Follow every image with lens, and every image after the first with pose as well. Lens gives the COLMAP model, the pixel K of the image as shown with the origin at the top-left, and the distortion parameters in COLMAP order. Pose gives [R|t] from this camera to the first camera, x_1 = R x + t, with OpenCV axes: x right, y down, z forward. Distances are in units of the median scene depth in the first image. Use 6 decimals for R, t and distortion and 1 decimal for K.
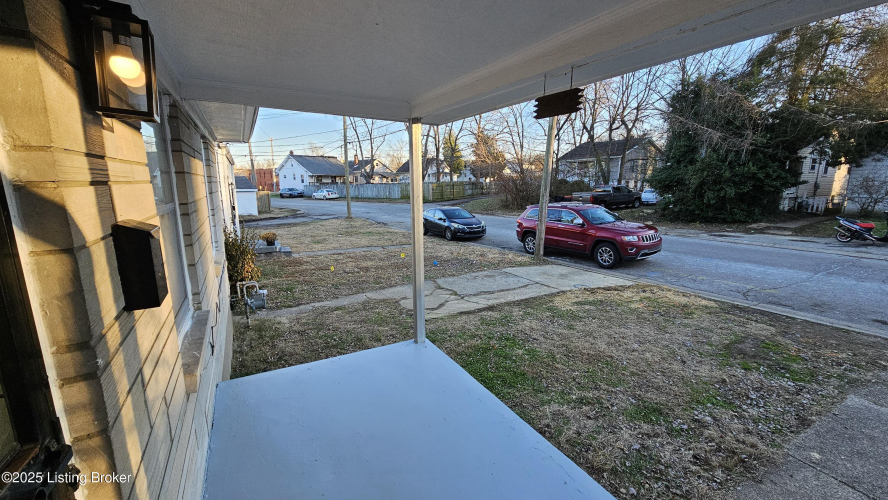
lens RADIAL K [[362.7, 0, 444.8], [0, 362.7, 246.0], [0, 0, 1]] dist [0.001025, 0.000342]
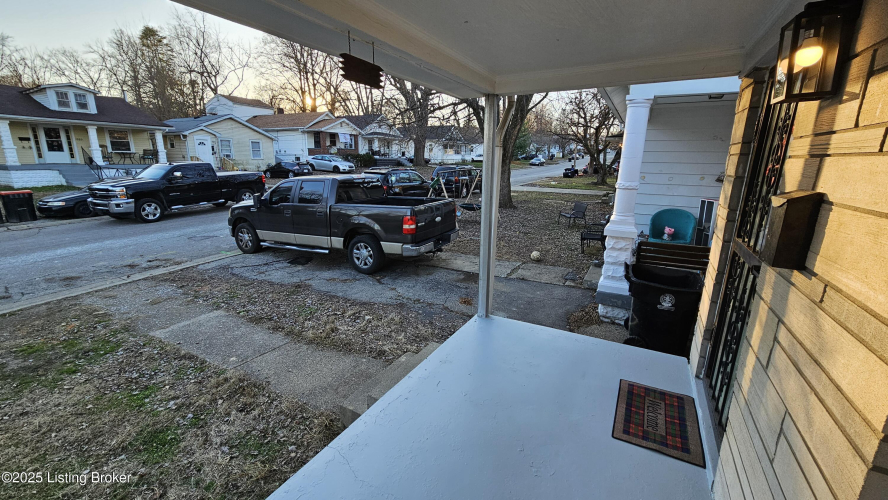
lens RADIAL K [[362.7, 0, 444.8], [0, 362.7, 246.0], [0, 0, 1]] dist [0.001025, 0.000342]
pose [[-0.511528, -0.211512, 0.832827, -0.355242], [0.146763, 0.933482, 0.327219, -0.121349], [-0.846640, 0.289610, -0.446460, 0.692998]]
